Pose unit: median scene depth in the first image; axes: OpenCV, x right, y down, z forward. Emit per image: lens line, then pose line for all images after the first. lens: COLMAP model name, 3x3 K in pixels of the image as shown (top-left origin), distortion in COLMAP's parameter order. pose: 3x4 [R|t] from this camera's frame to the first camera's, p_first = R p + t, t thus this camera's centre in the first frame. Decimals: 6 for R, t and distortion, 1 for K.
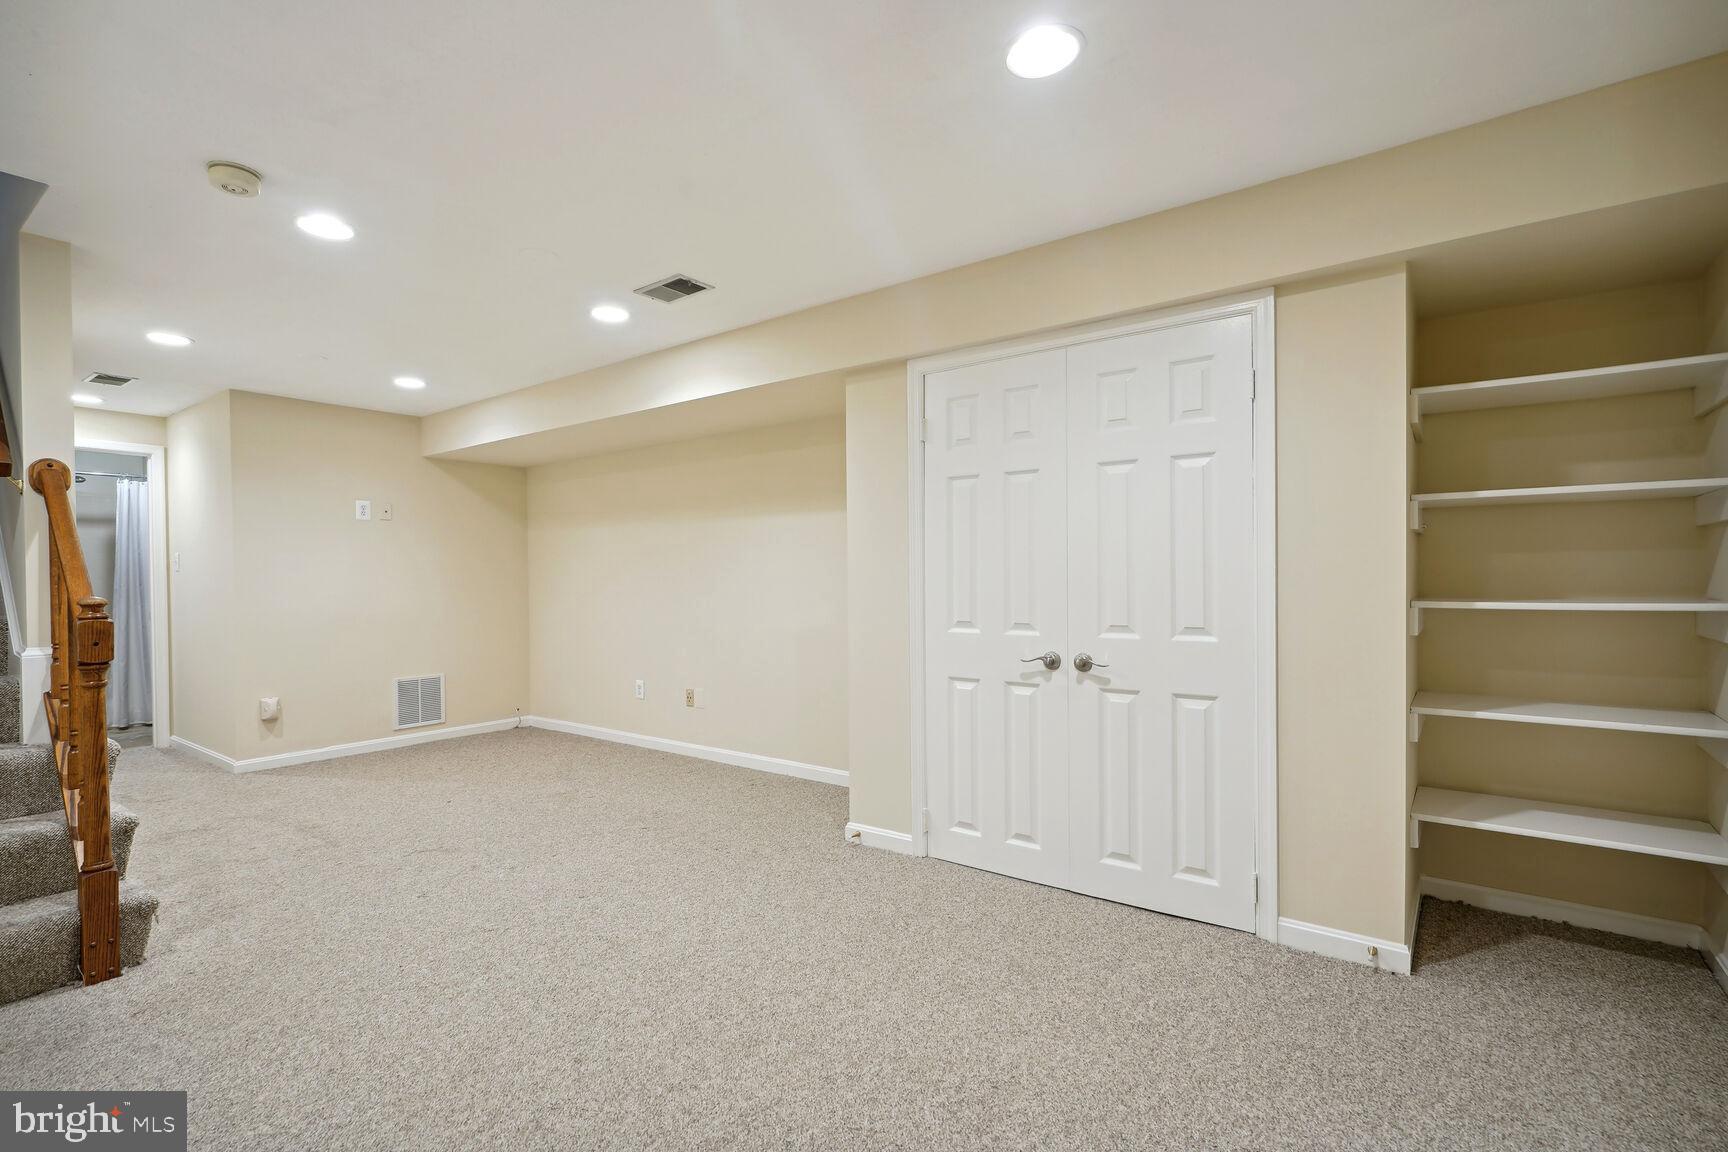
lens RADIAL K [[819.3, 0, 862.9], [0, 819.3, 585.5], [0, 0, 1]] dist [-0.000061, 0.002261]
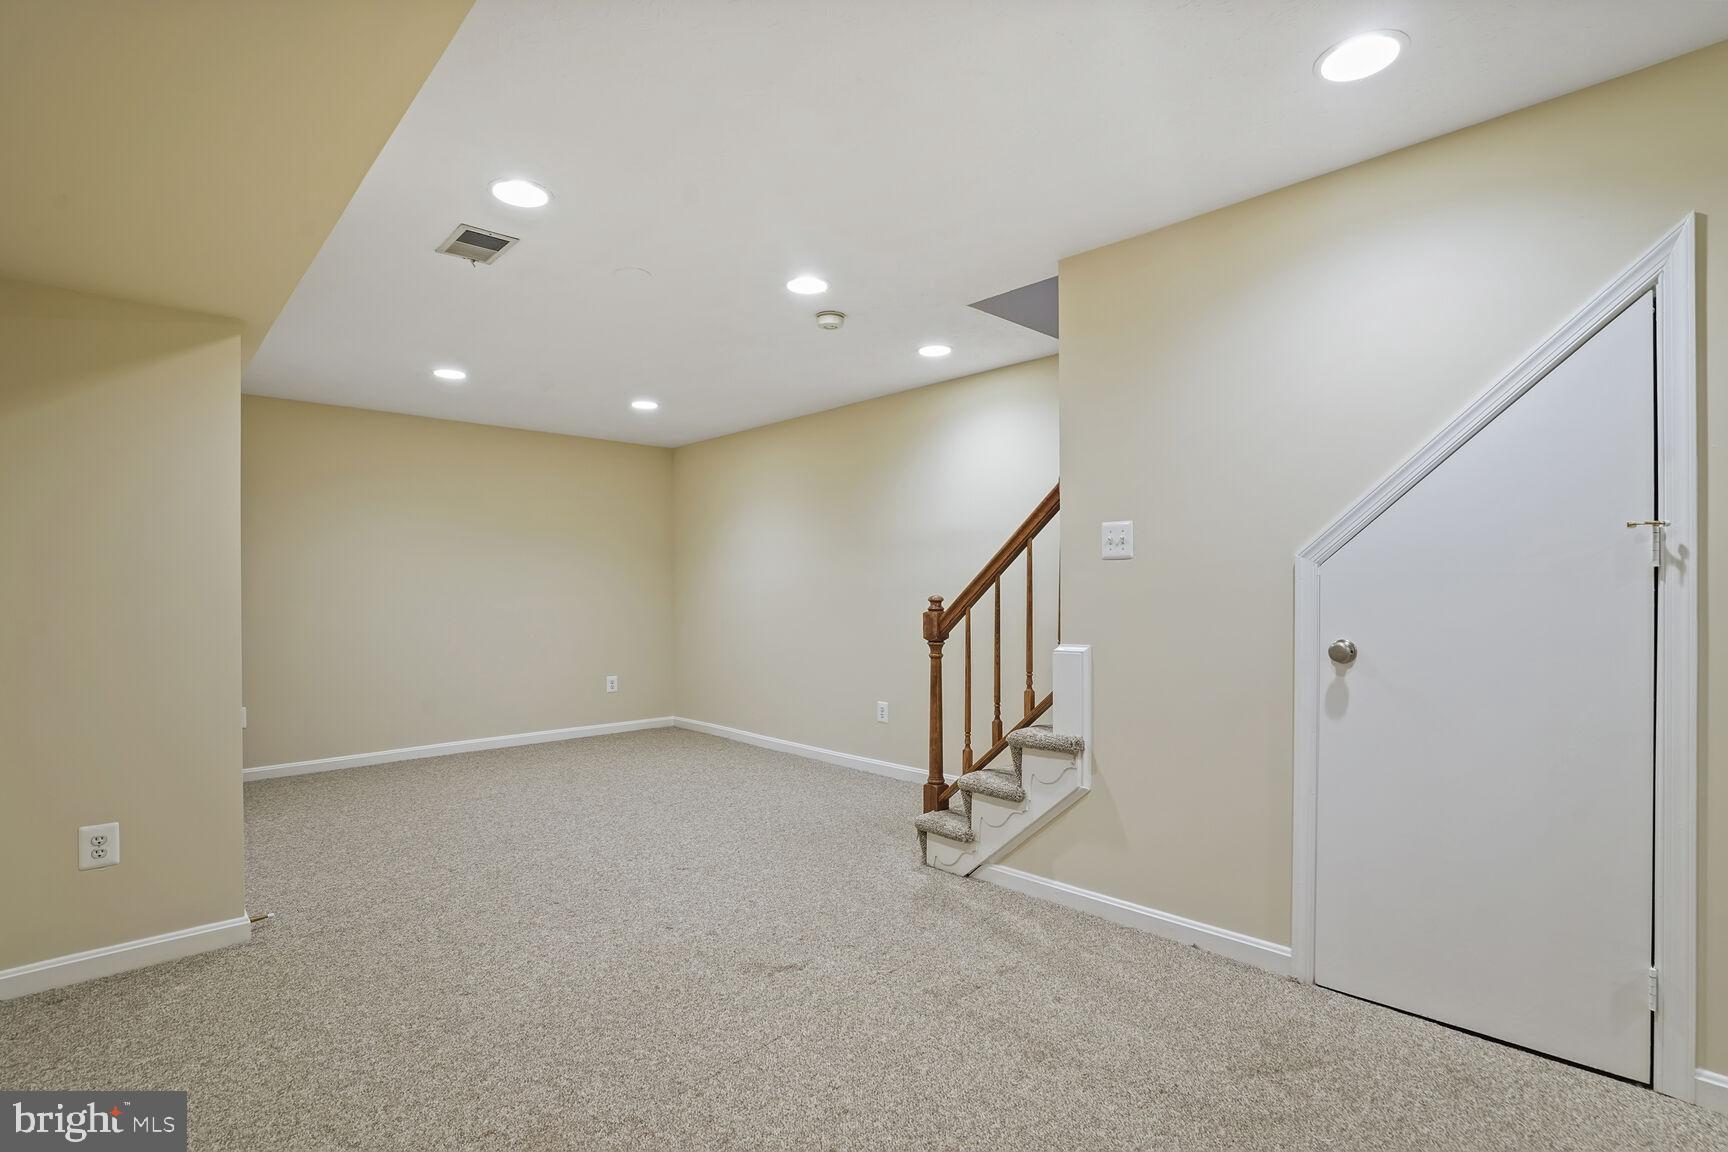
lens RADIAL K [[819.3, 0, 863.0], [0, 819.3, 581.8], [0, 0, 1]] dist [-0.000061, 0.002261]
pose [[-0.987751, 0.020057, 0.154745, -0.725200], [0.019117, 0.999789, -0.007564, -0.002026], [-0.154864, -0.004513, -0.987925, 1.716492]]
